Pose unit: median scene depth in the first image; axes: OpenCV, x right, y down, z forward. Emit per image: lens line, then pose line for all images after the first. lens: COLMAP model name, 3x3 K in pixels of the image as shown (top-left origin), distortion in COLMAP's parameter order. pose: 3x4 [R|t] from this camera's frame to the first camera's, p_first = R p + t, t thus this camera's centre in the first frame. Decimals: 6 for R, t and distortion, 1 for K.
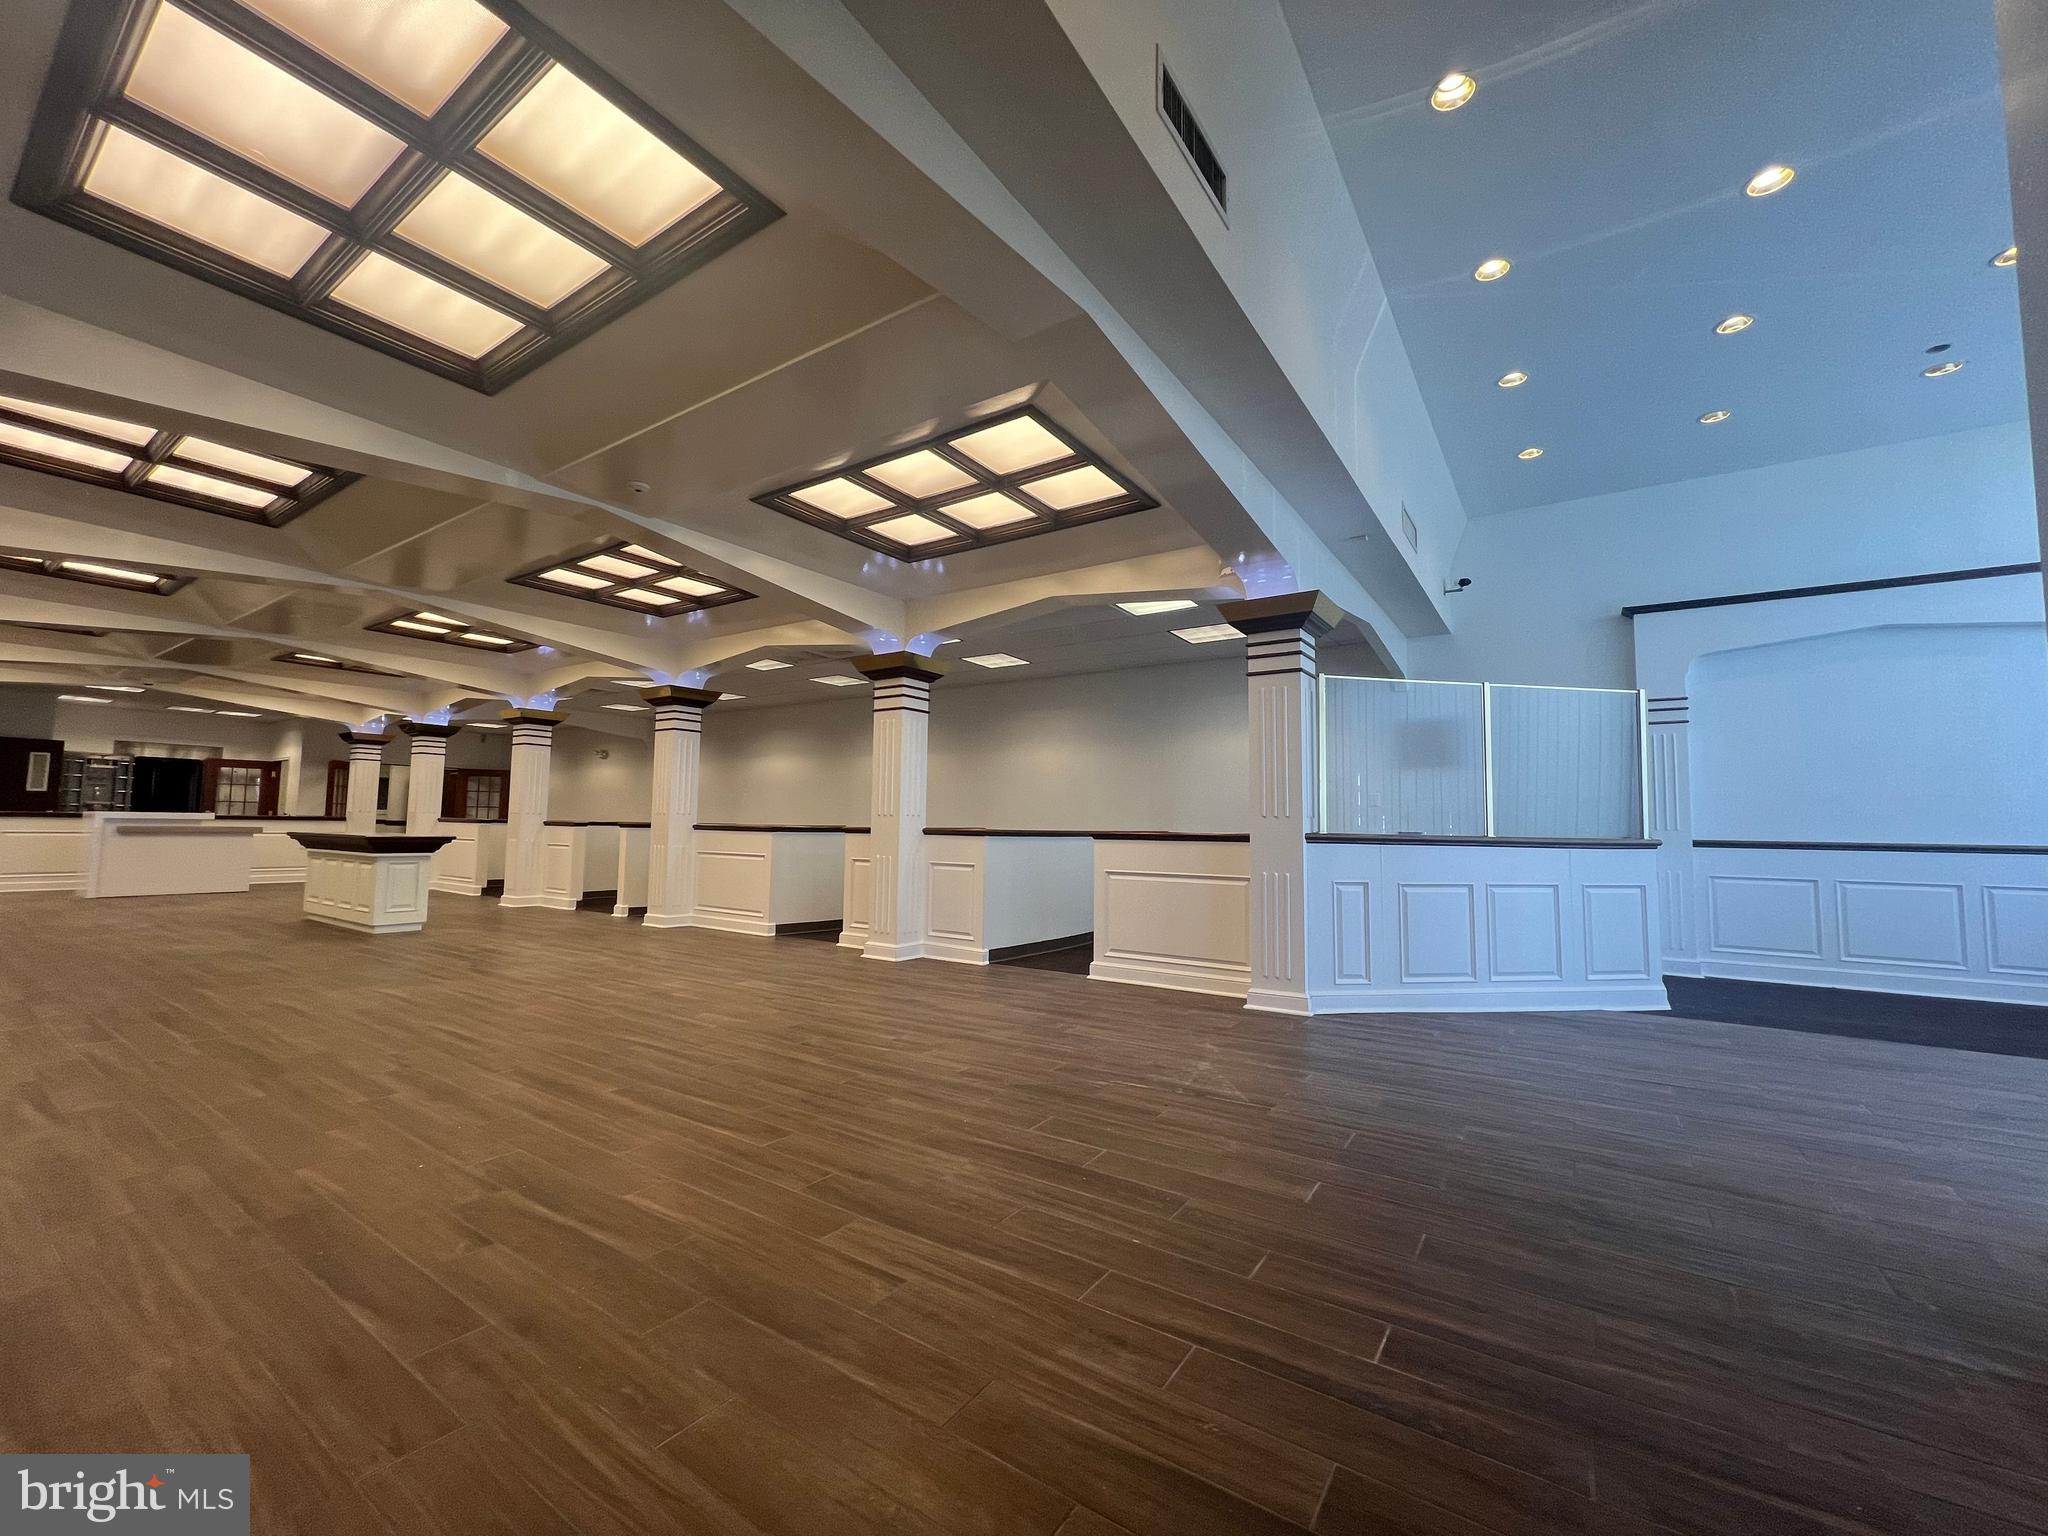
lens RADIAL K [[820.6, 0, 1019.0], [0, 820.6, 771.7], [0, 0, 1]] dist [-0.001143, -0.000047]
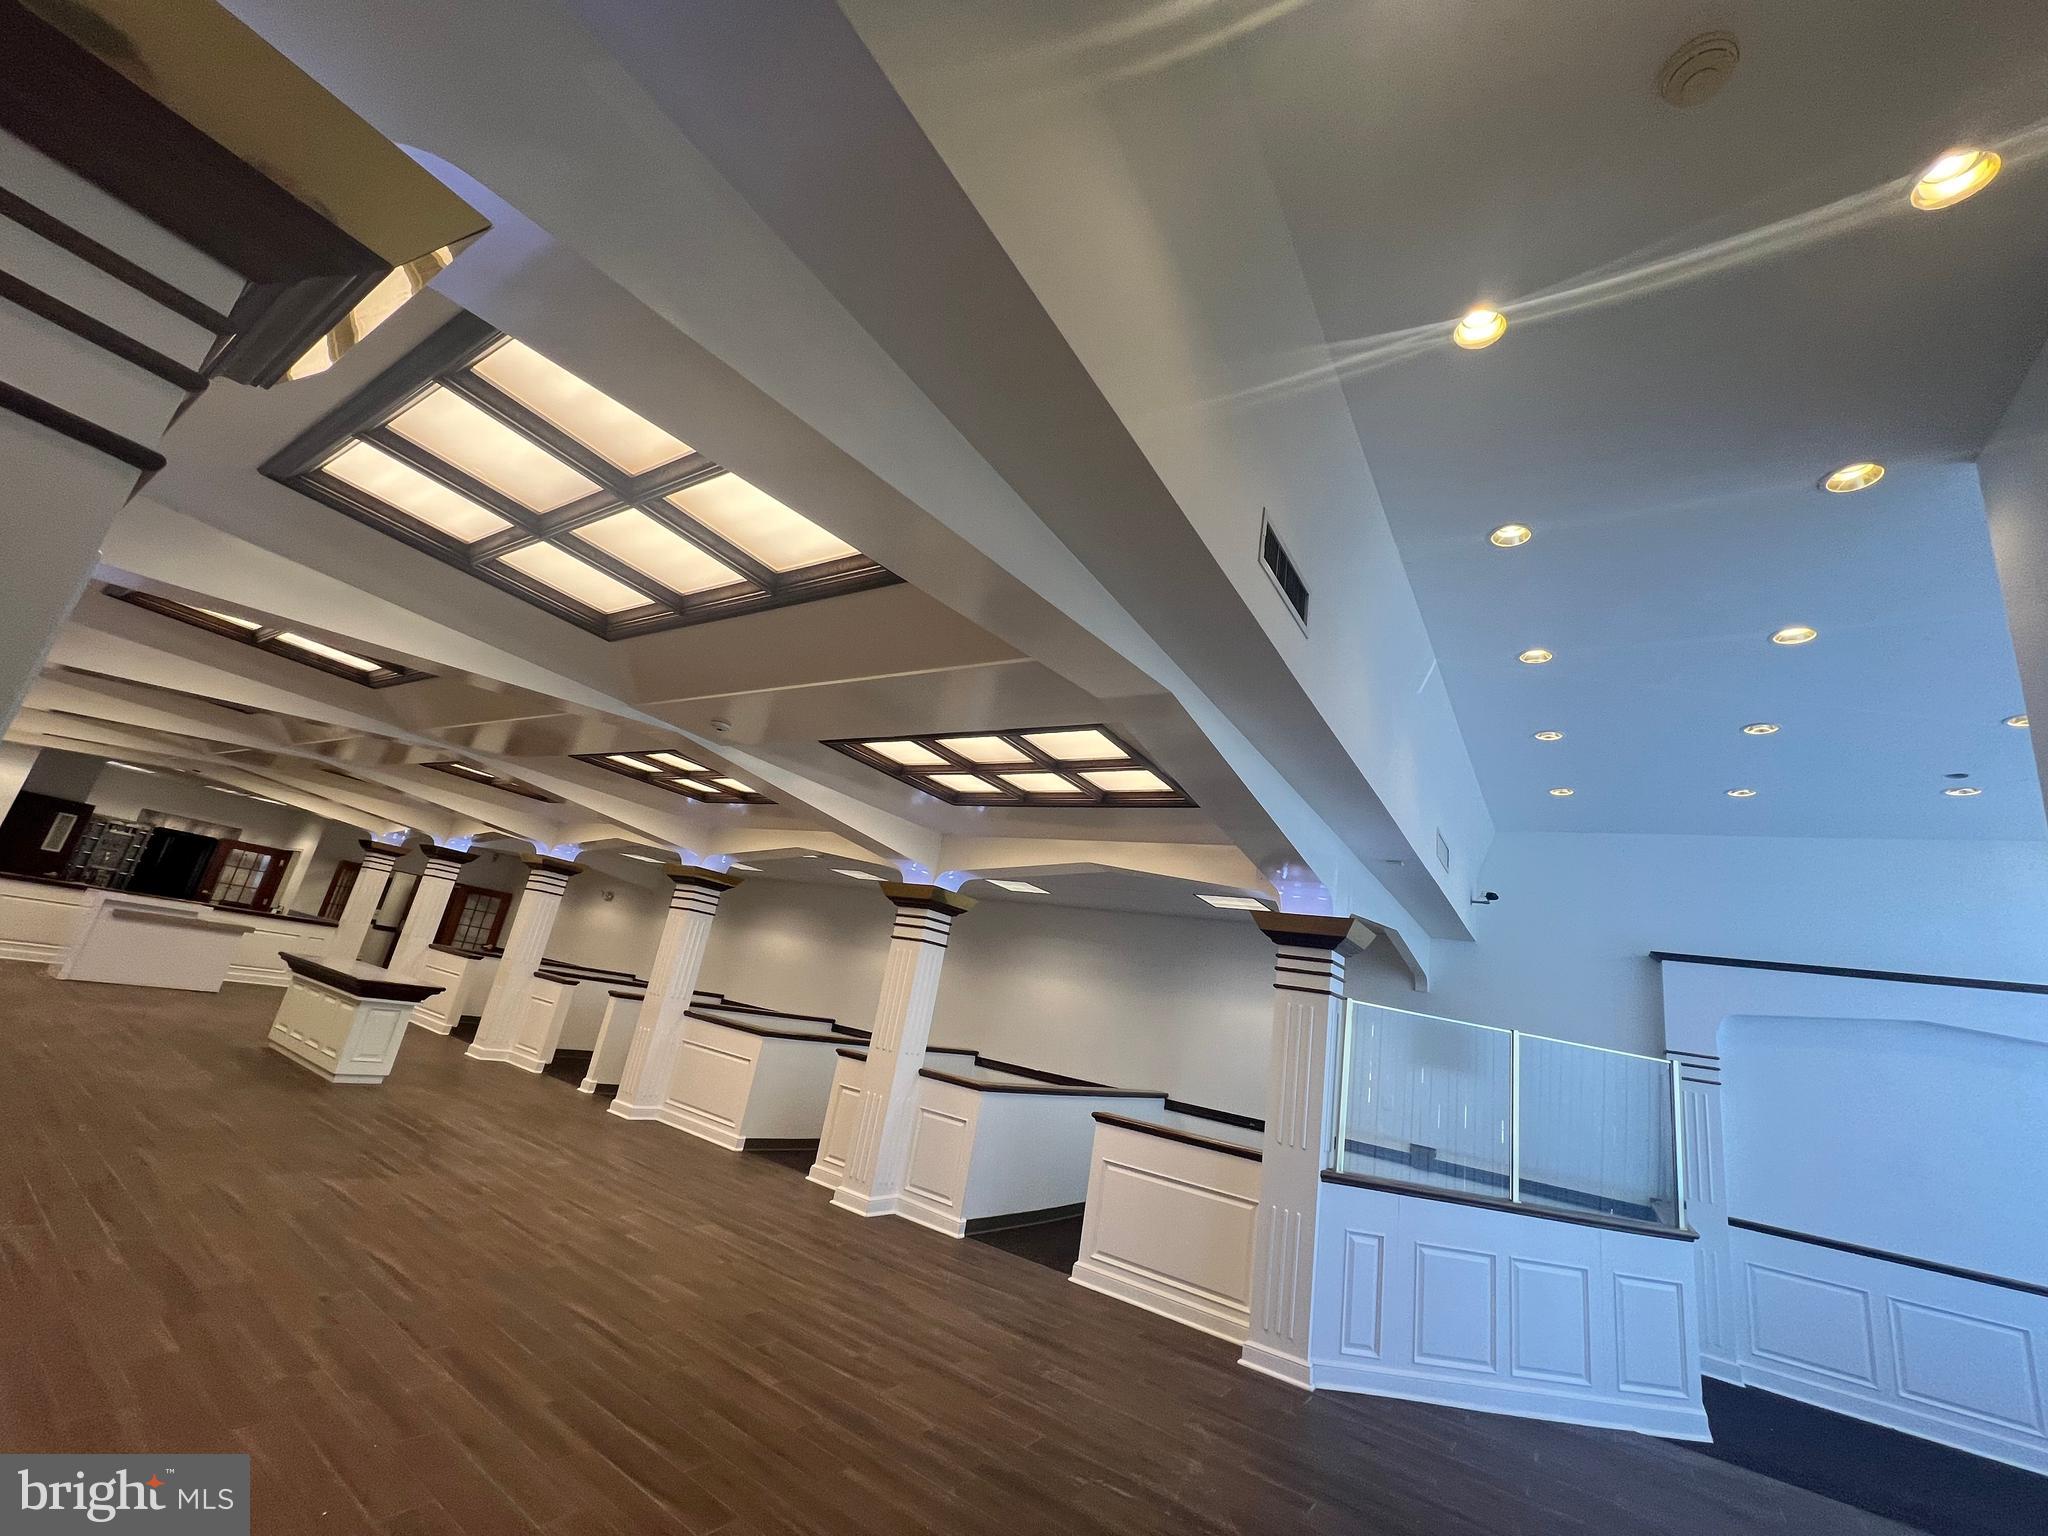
lens RADIAL K [[820.6, 0, 1018.4], [0, 820.6, 771.4], [0, 0, 1]] dist [-0.001143, -0.000047]
pose [[0.987901, 0.152851, -0.026233, -0.026999], [-0.154935, 0.965267, -0.210369, -0.071042], [-0.006833, 0.211888, 0.977270, -0.013869]]
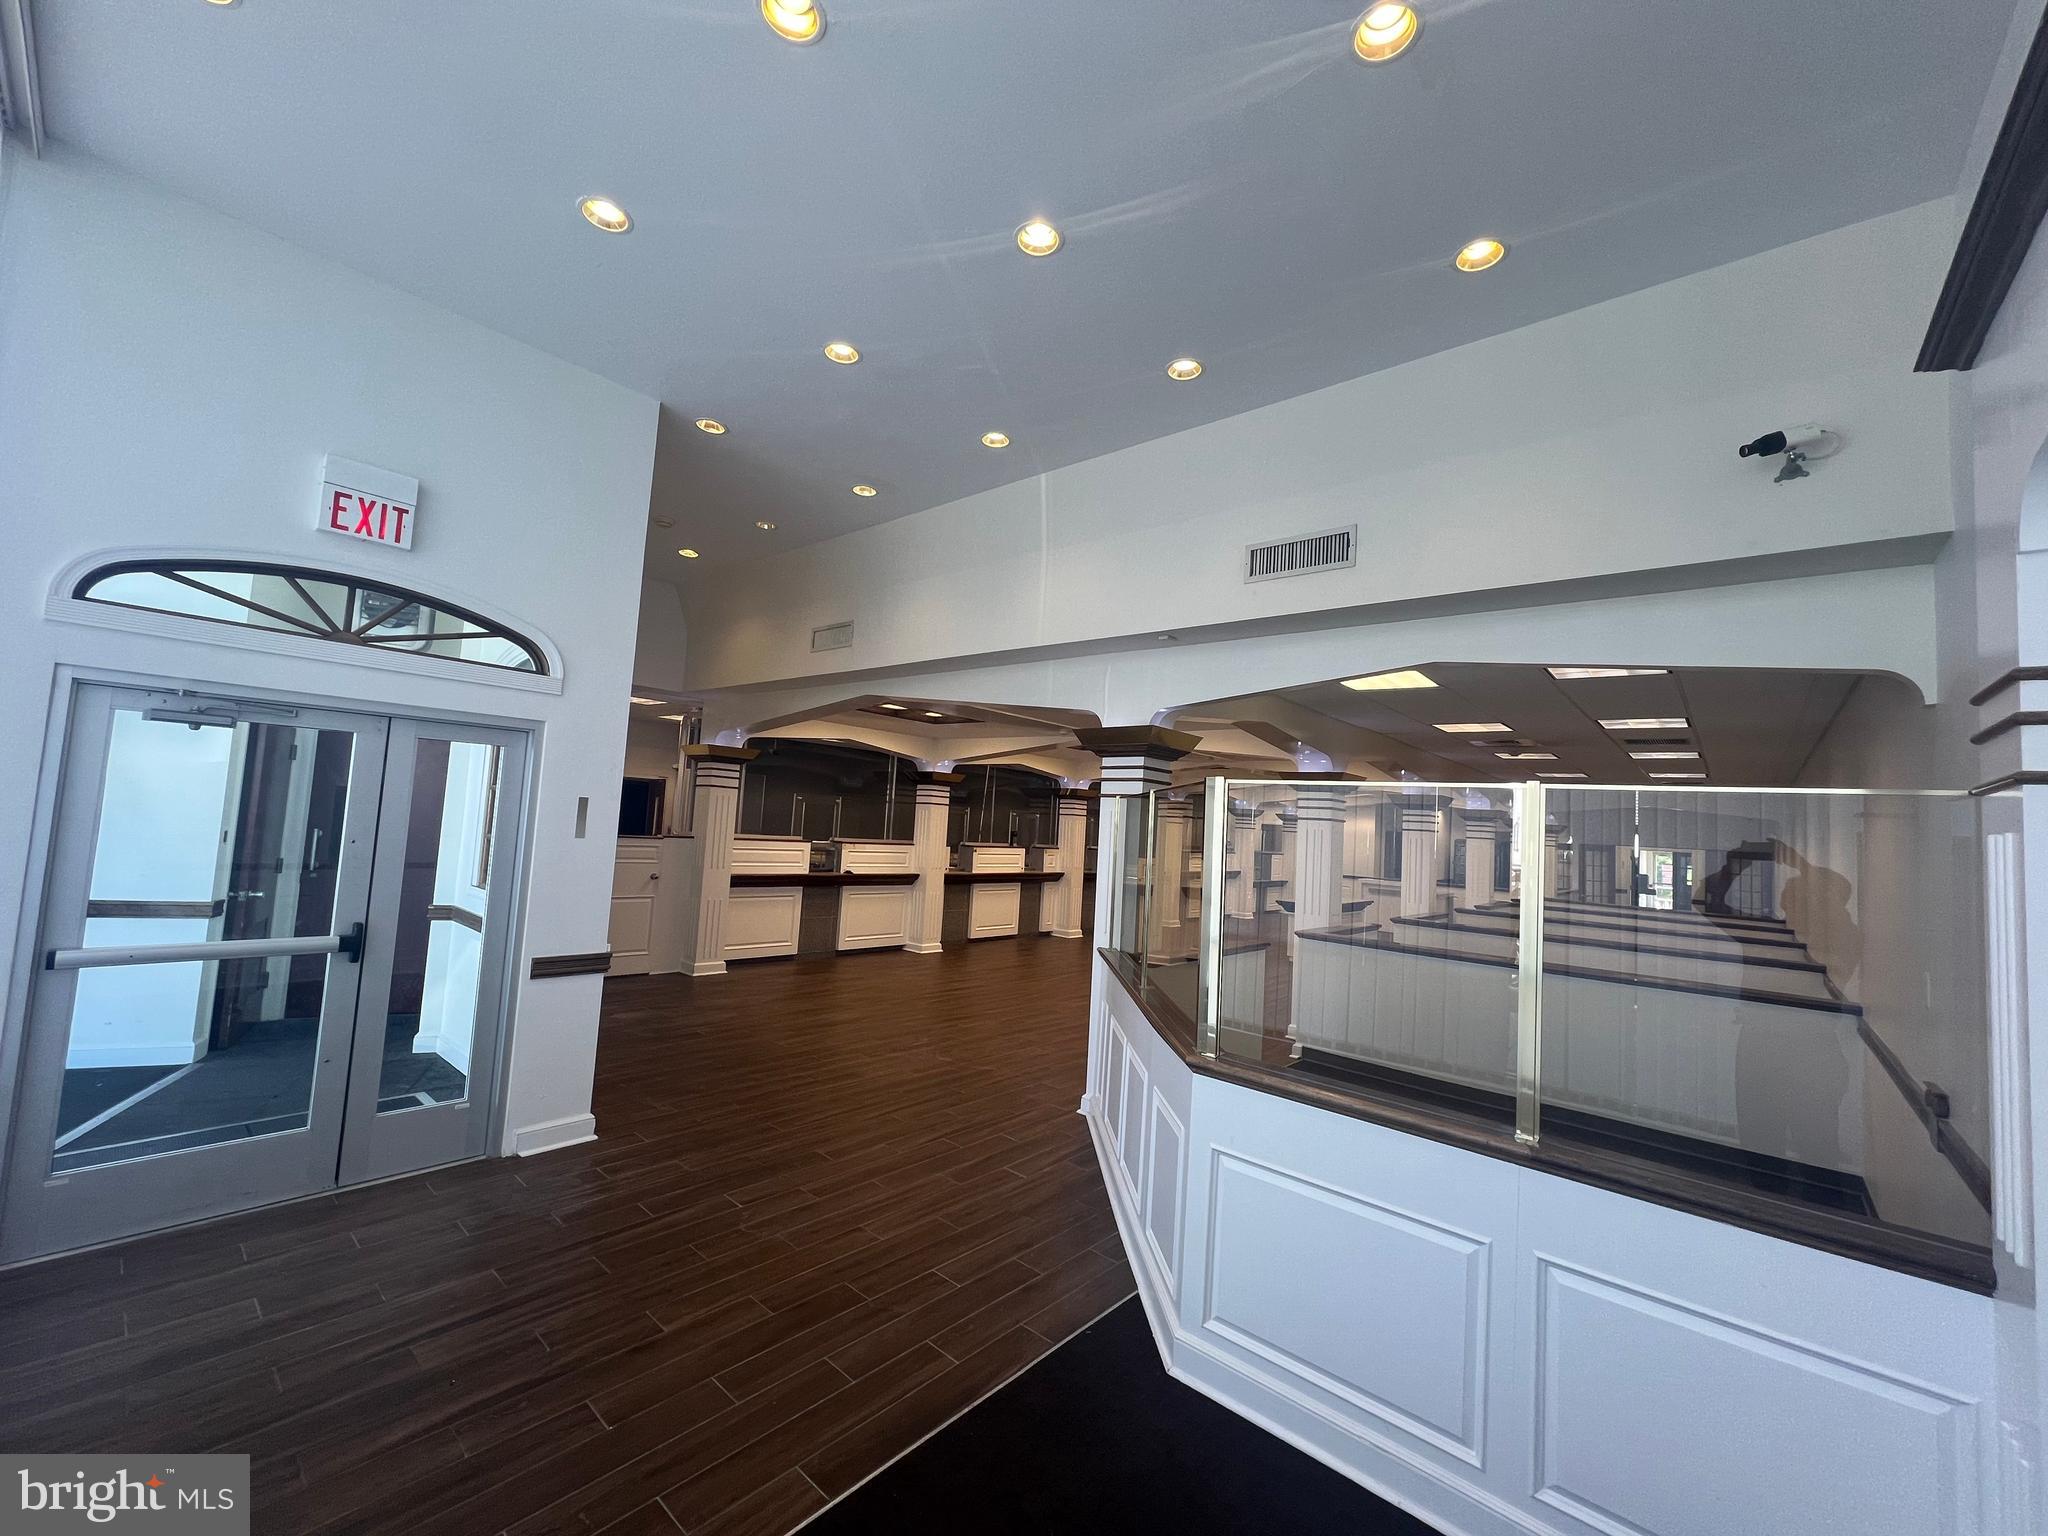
lens RADIAL K [[820.6, 0, 1029.5], [0, 820.6, 771.8], [0, 0, 1]] dist [-0.001143, -0.000047]
pose [[-0.107223, -0.086597, -0.990457, 0.889697], [0.006076, 0.996124, -0.087750, -0.037068], [0.994216, -0.015427, -0.106281, 0.628755]]
